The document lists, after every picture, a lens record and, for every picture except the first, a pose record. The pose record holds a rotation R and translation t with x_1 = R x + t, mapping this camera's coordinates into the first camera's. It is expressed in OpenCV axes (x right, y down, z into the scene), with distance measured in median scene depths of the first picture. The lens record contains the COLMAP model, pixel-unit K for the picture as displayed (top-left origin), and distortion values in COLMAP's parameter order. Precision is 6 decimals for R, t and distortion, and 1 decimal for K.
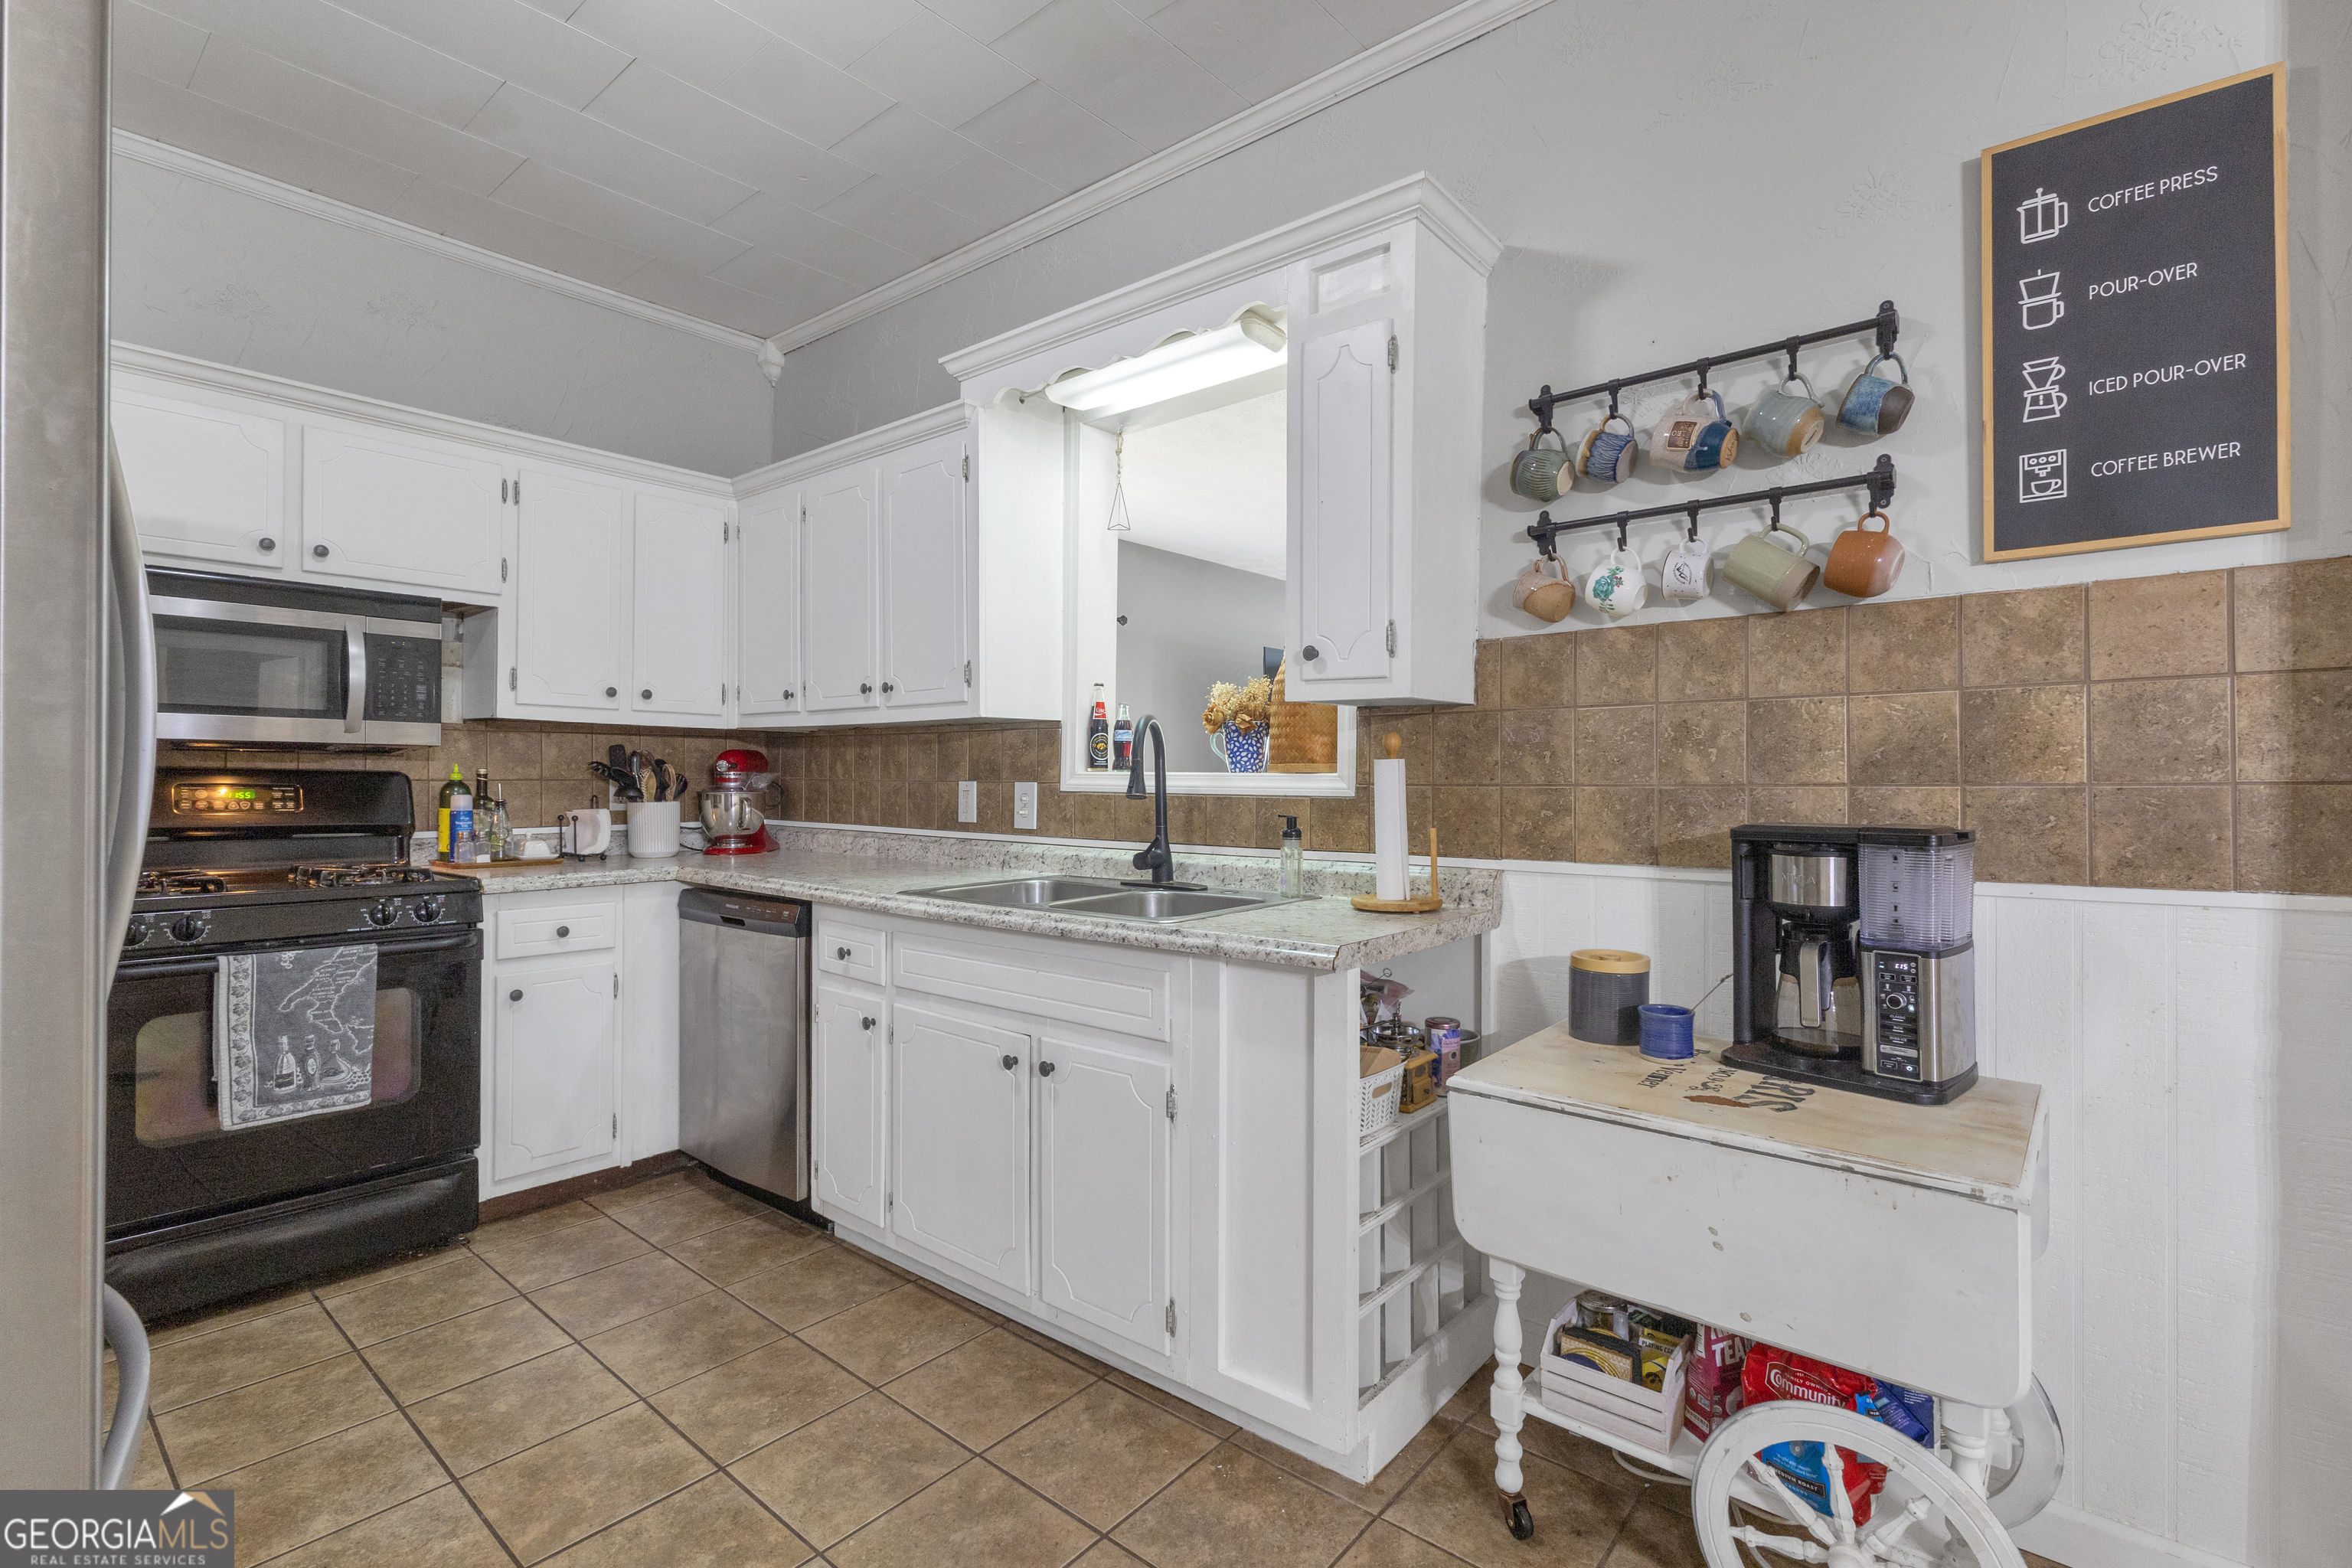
lens RADIAL K [[1076.8, 0, 1169.9], [0, 1076.8, 782.0], [0, 0, 1]] dist [0.004321, -0.000187]
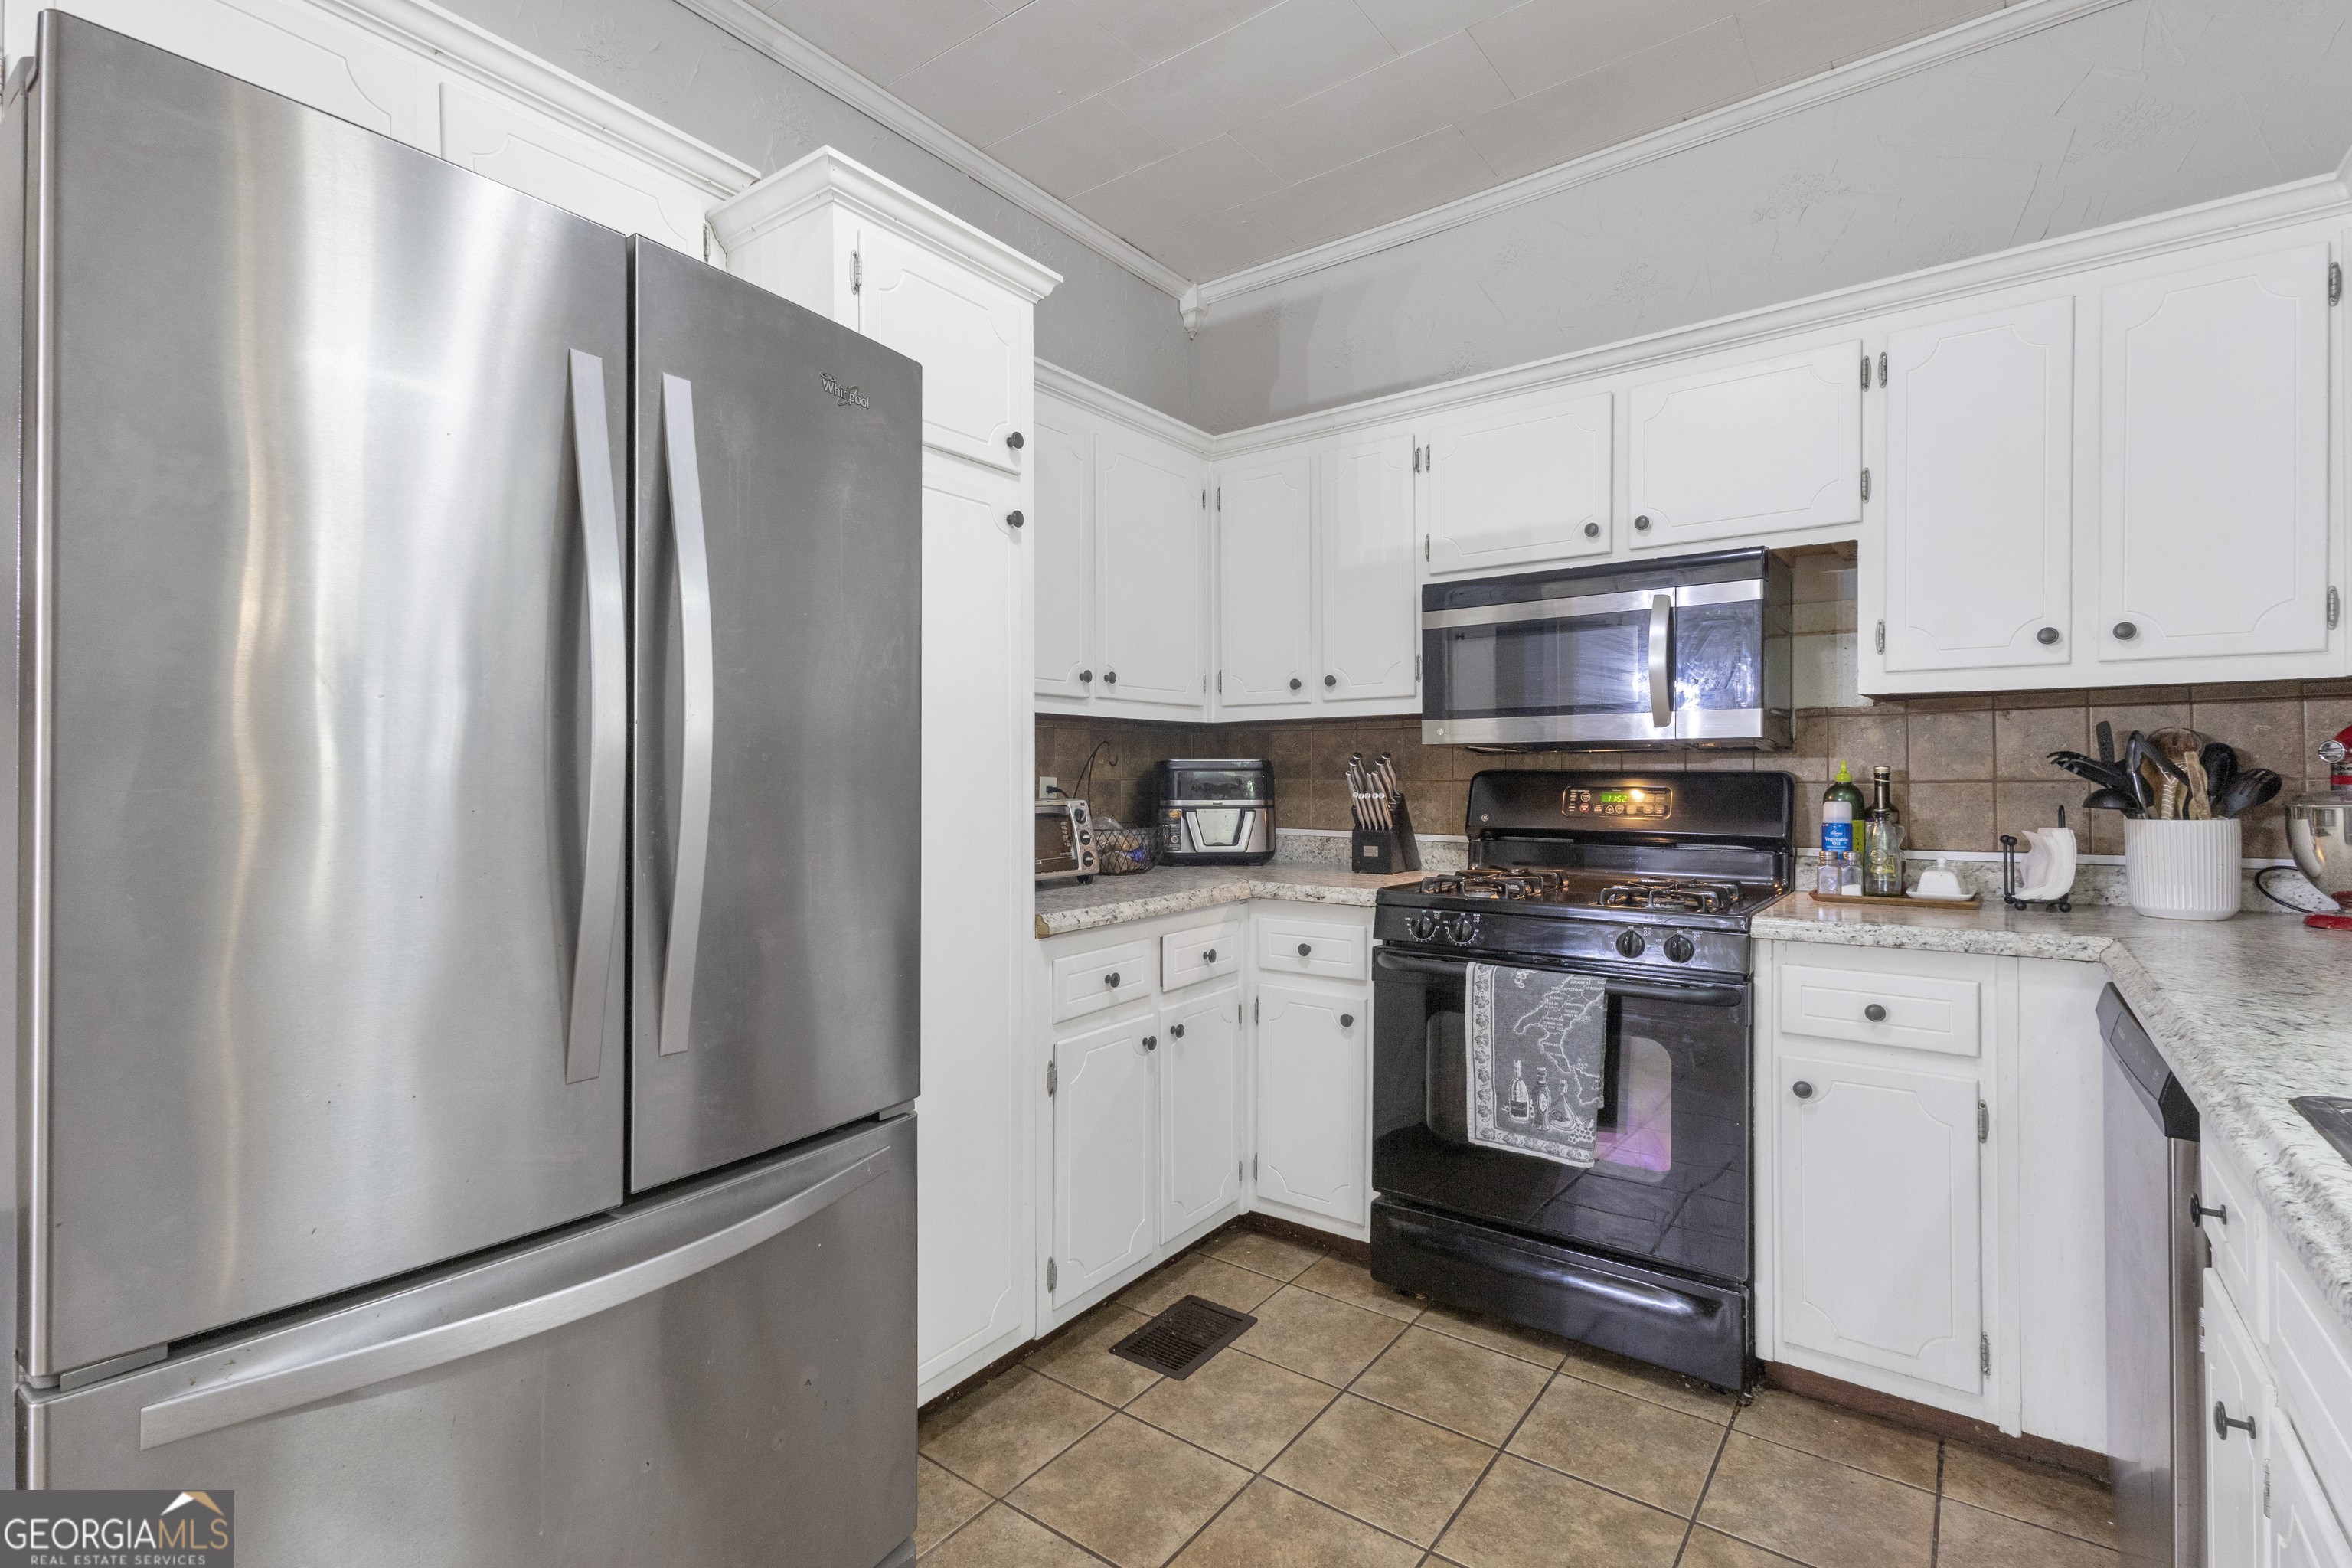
lens RADIAL K [[1076.8, 0, 1169.7], [0, 1076.8, 781.3], [0, 0, 1]] dist [0.004321, -0.000187]
pose [[0.058274, -0.006248, -0.998281, 0.071895], [0.000571, 0.999980, -0.006225, 0.002383], [0.998300, -0.000207, 0.058277, 0.577354]]
